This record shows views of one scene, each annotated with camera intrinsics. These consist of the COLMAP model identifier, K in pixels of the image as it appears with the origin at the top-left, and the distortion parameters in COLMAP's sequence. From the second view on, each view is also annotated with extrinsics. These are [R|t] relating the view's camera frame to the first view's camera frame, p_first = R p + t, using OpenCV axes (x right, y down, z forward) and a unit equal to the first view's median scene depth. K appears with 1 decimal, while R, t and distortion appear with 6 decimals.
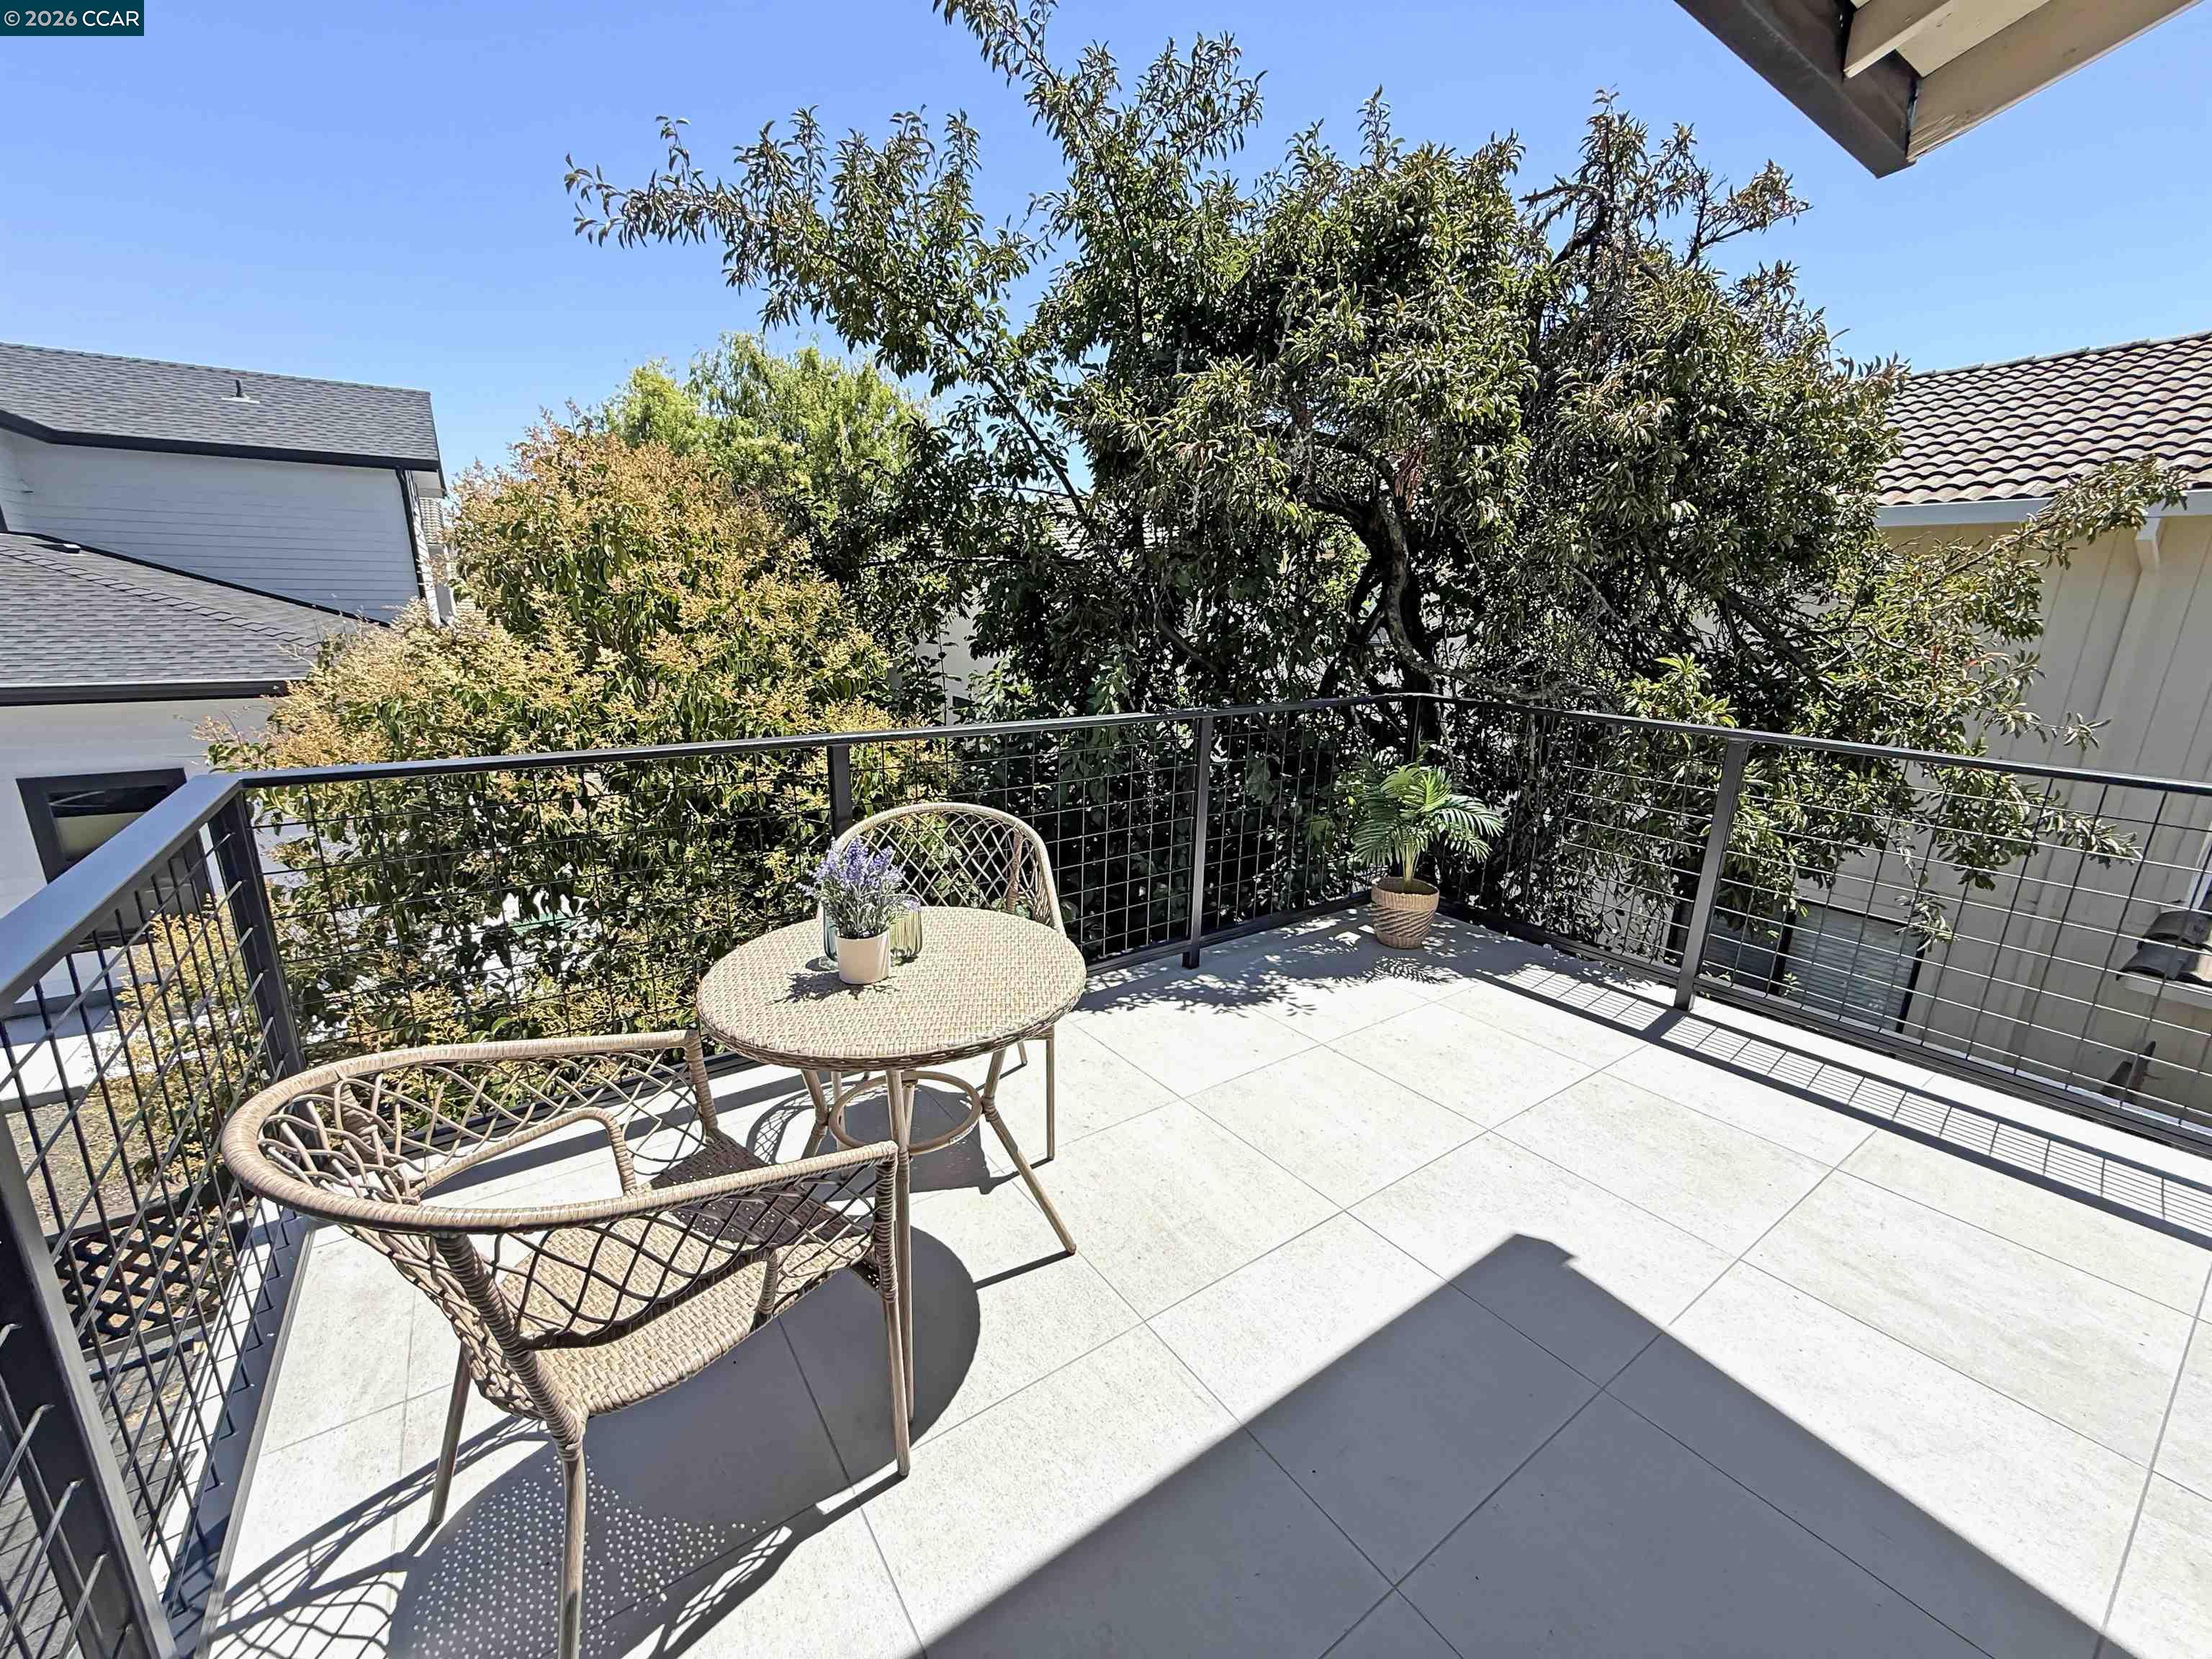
lens RADIAL K [[872.2, 0, 1066.0], [0, 872.2, 832.6], [0, 0, 1]] dist [-0.009961, -0.000104]
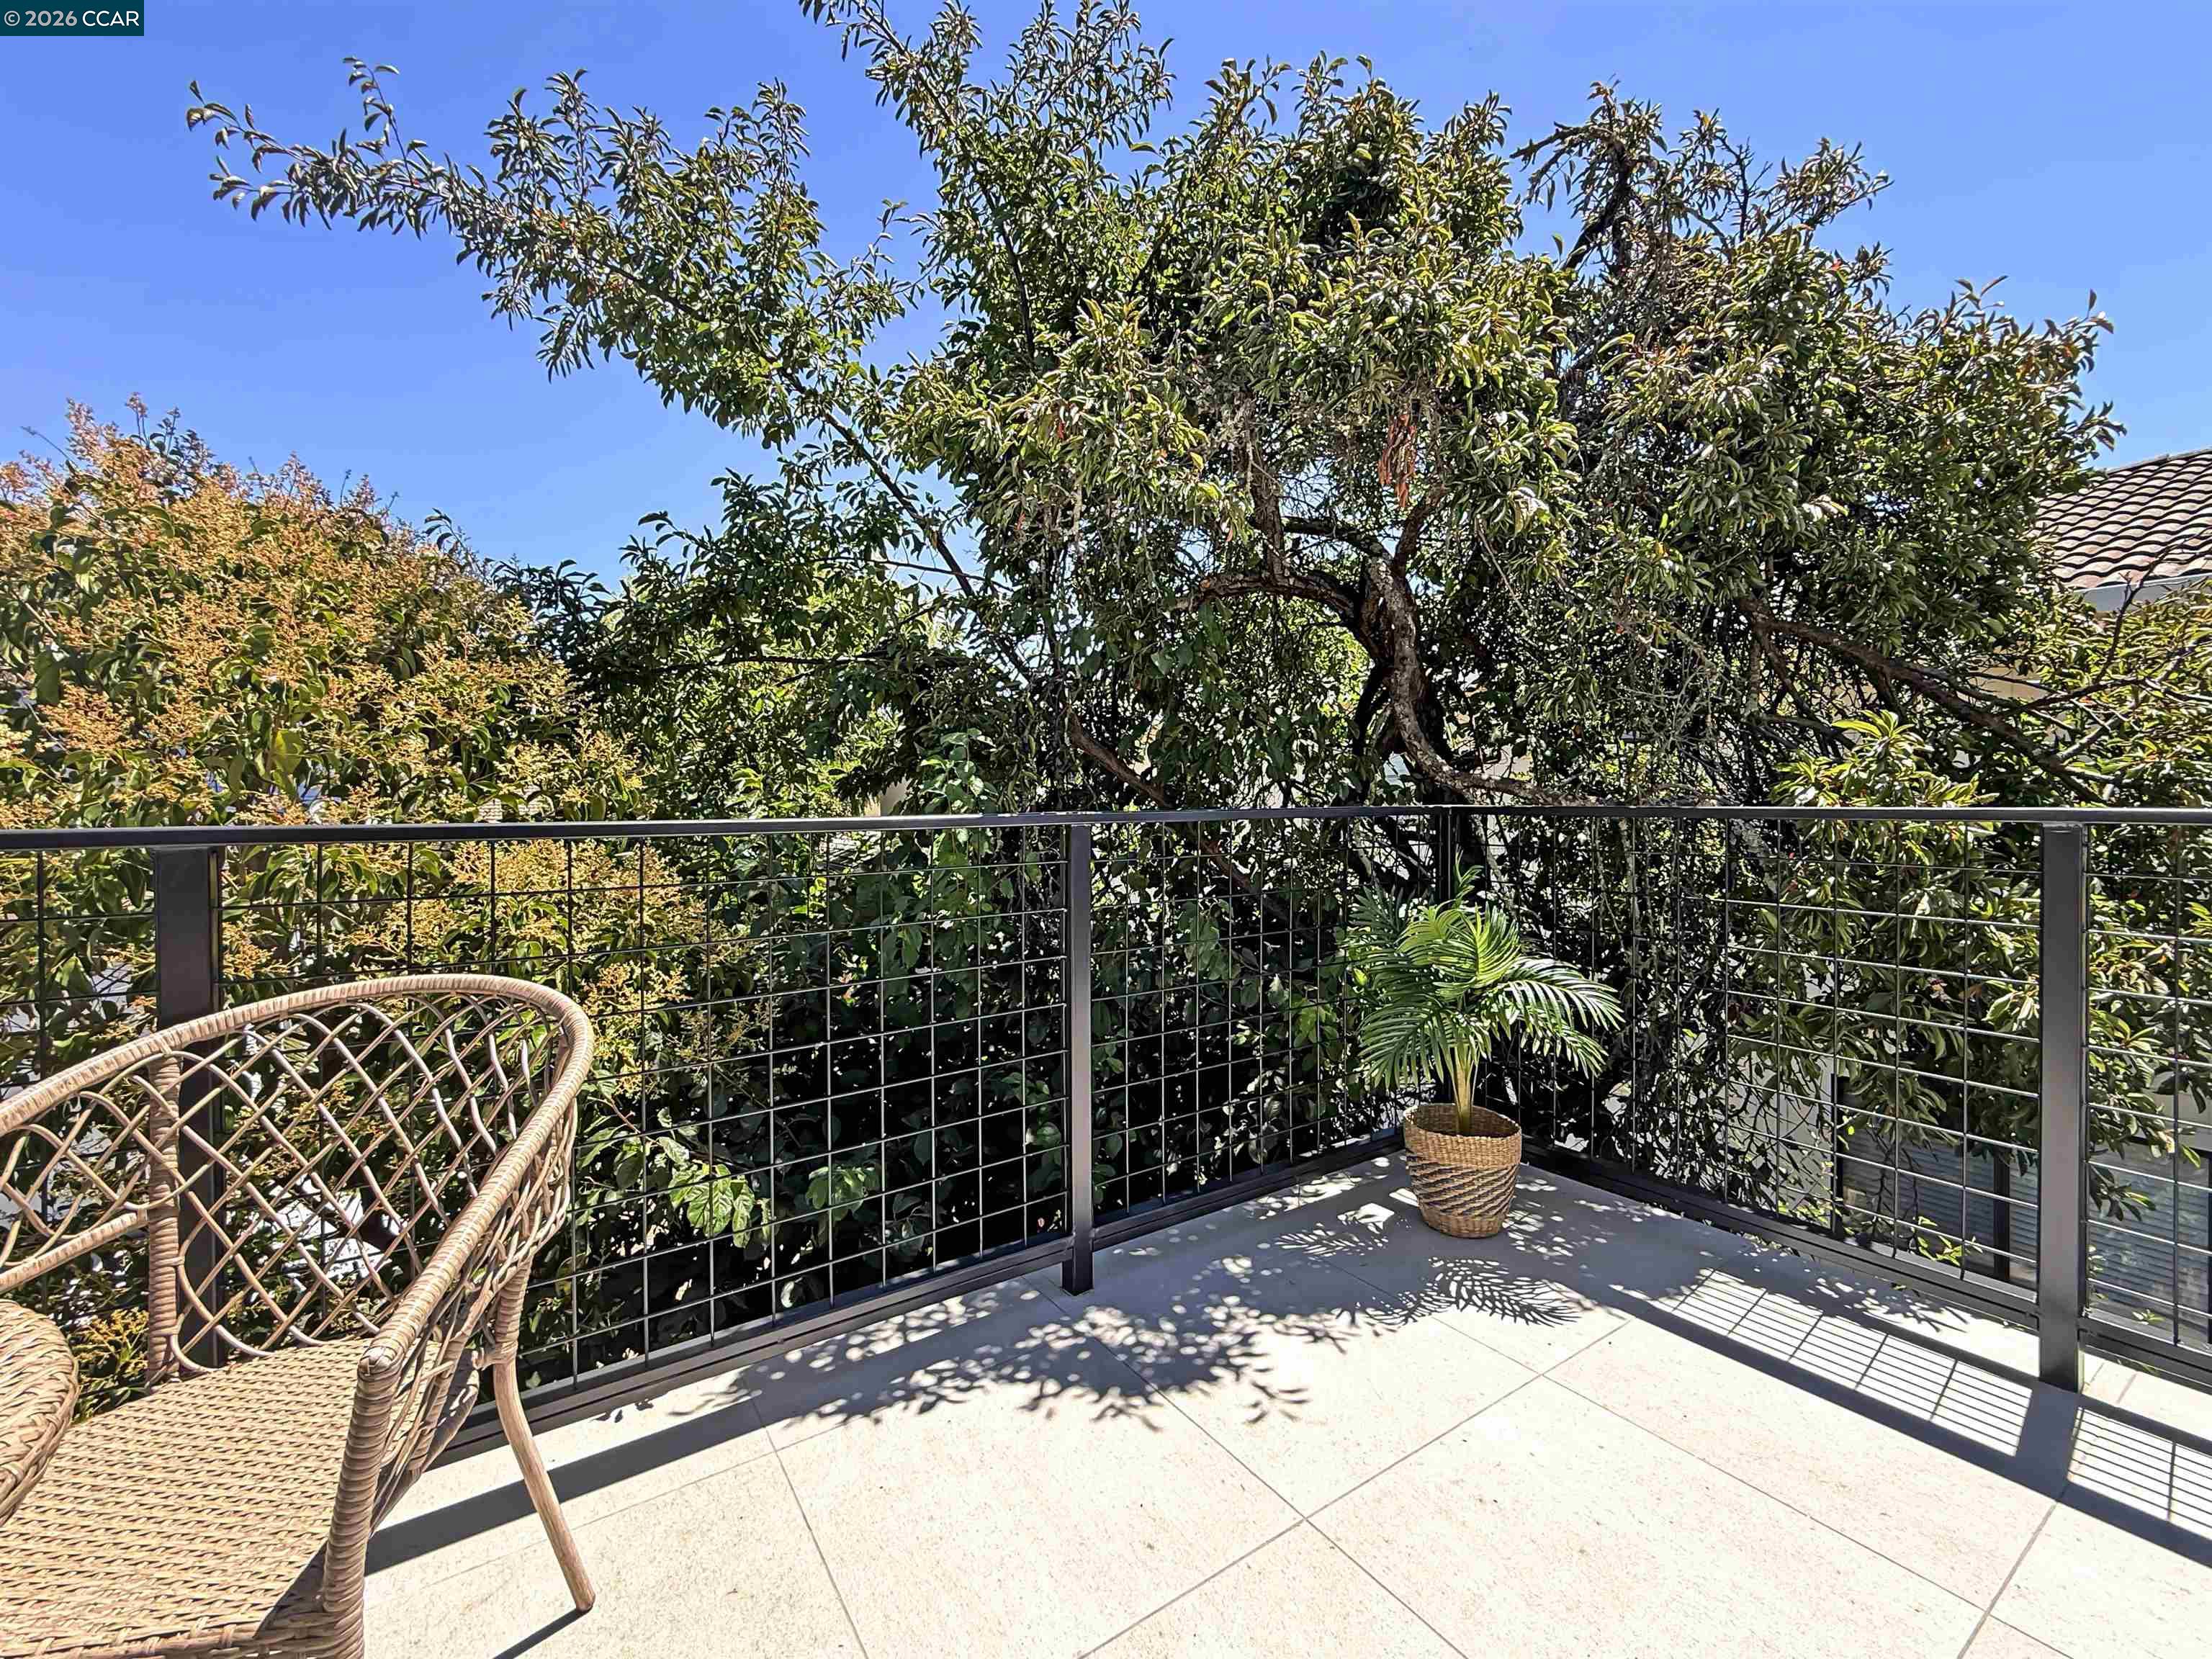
lens RADIAL K [[888.9, 0, 1106.0], [0, 888.9, 829.5], [0, 0, 1]] dist [-0.003381, -0.000147]
pose [[0.999782, -0.019868, 0.006468, 0.157814], [0.020822, 0.973064, -0.229592, 0.003357], [-0.001733, 0.229676, 0.973266, 0.394085]]
